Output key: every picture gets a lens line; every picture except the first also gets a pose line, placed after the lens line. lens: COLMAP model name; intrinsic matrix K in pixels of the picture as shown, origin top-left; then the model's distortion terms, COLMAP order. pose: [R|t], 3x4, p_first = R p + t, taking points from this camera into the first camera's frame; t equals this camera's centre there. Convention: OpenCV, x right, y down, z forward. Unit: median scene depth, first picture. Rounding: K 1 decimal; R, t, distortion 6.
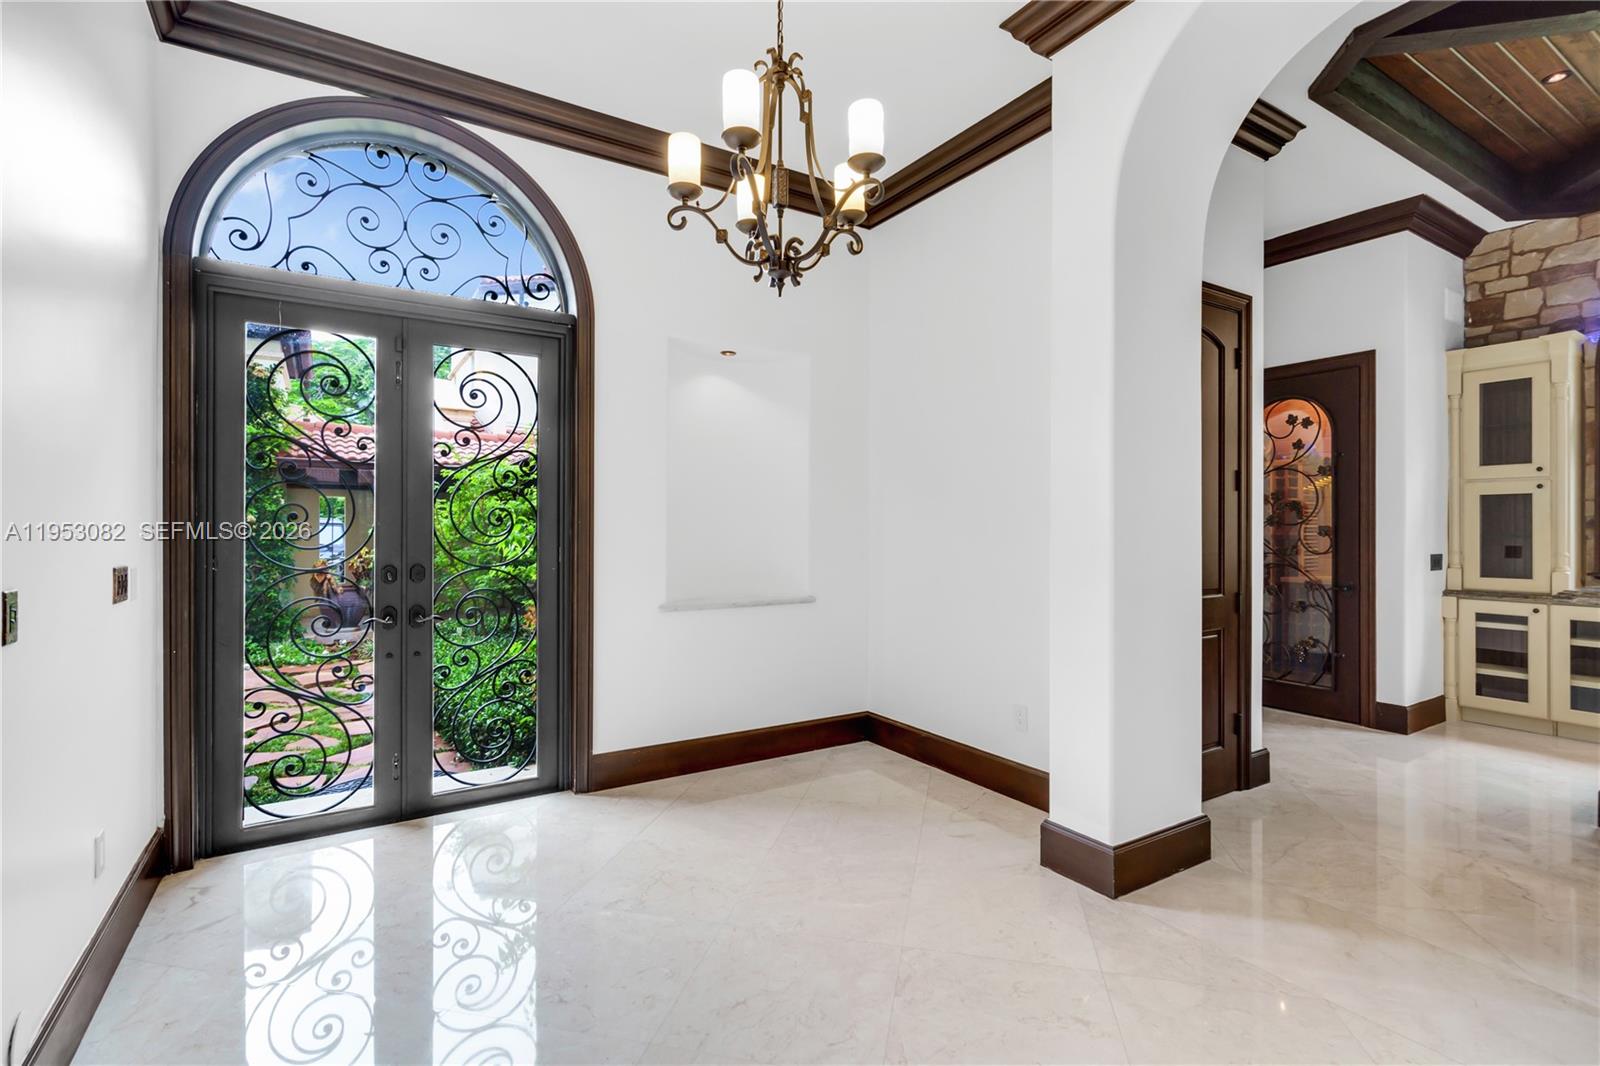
lens RADIAL K [[740.0, 0, 790.6], [0, 740.0, 528.4], [0, 0, 1]] dist [-0.001152, -0.000503]
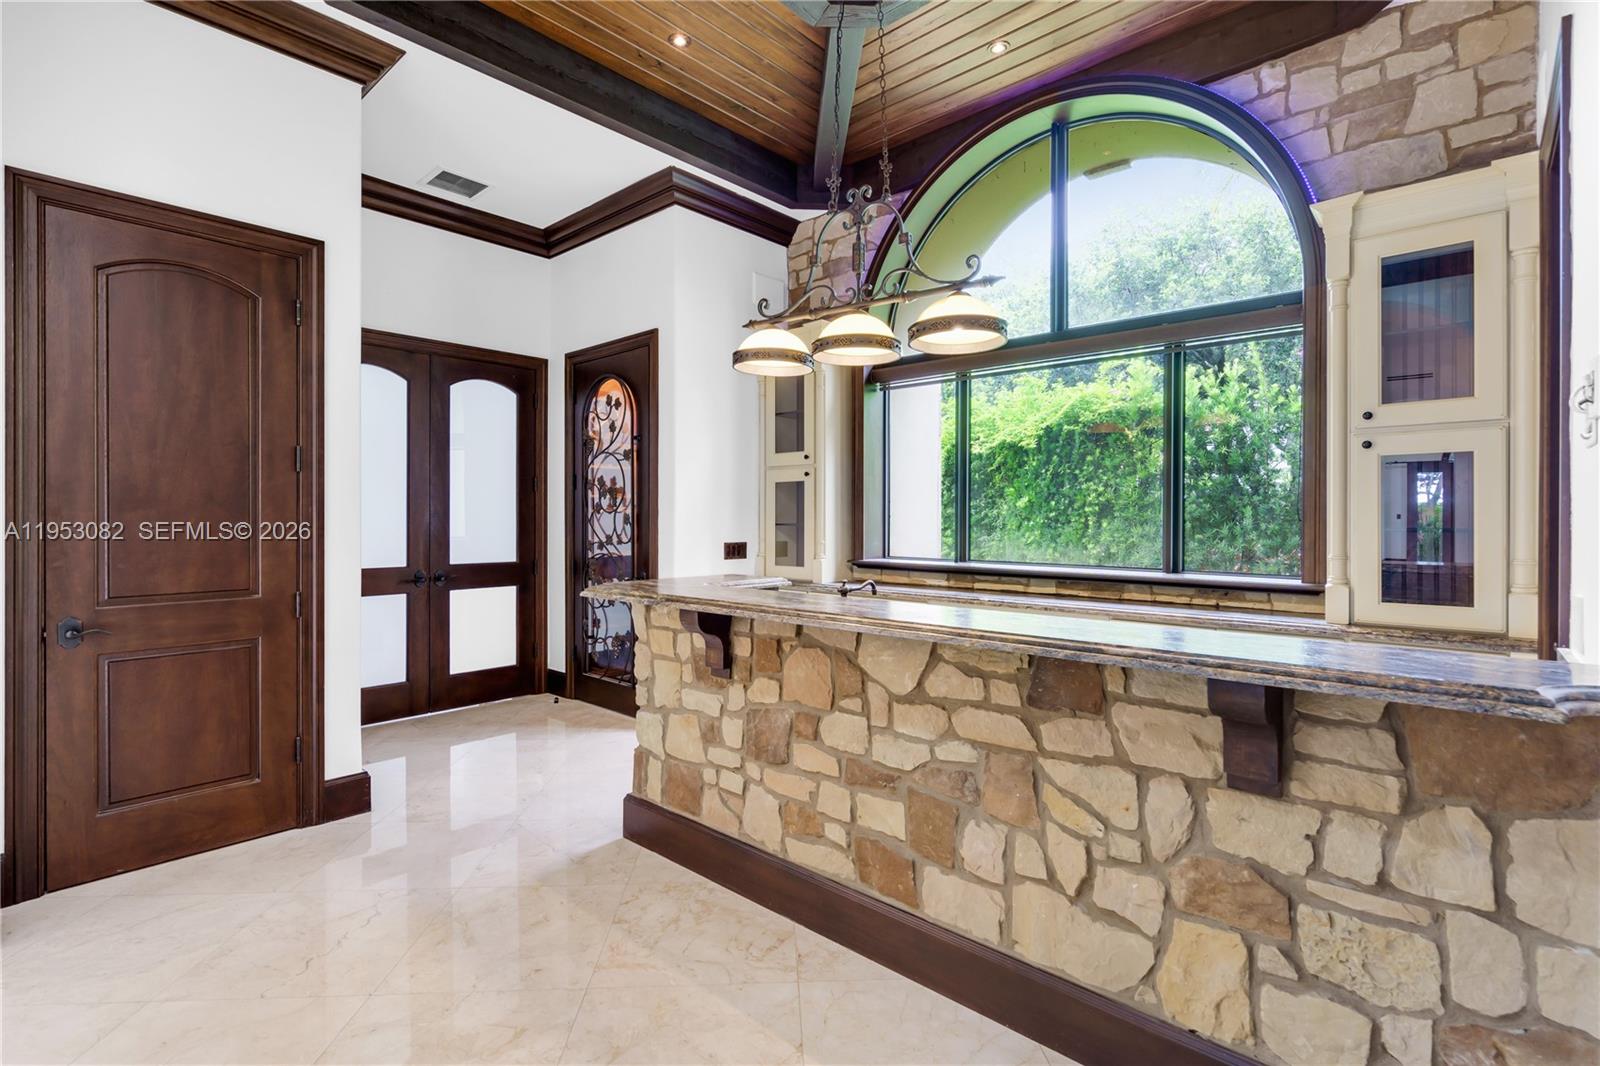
lens RADIAL K [[741.2, 0, 800.9], [0, 741.2, 520.8], [0, 0, 1]] dist [-0.000260, -0.000615]
pose [[0.962891, -0.000381, 0.269891, 0.919212], [-0.001533, 0.999975, 0.006884, -0.001062], [-0.269887, -0.007042, 0.962866, 0.038032]]
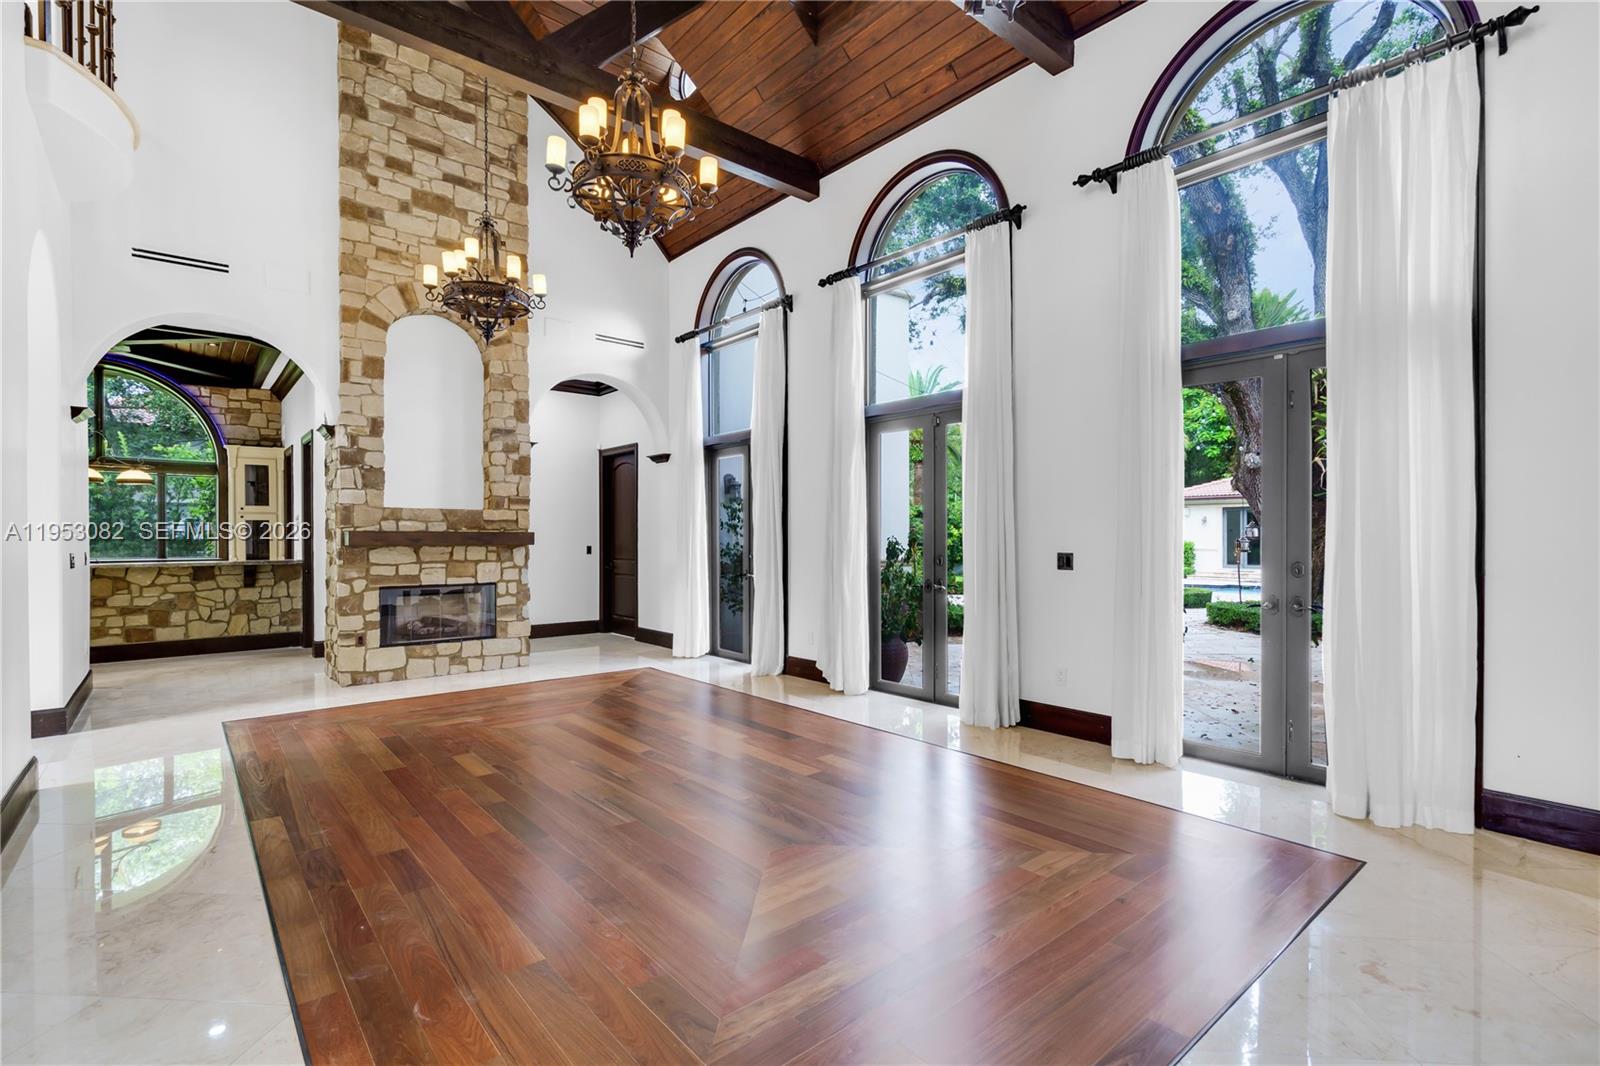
lens RADIAL K [[741.2, 0, 802.1], [0, 741.2, 543.2], [0, 0, 1]] dist [-0.000260, -0.000615]
pose [[-0.141318, -0.010828, 0.989905, -1.224475], [-0.001844, 0.999941, 0.010674, -0.010839], [-0.989963, -0.000317, -0.141330, -0.998486]]
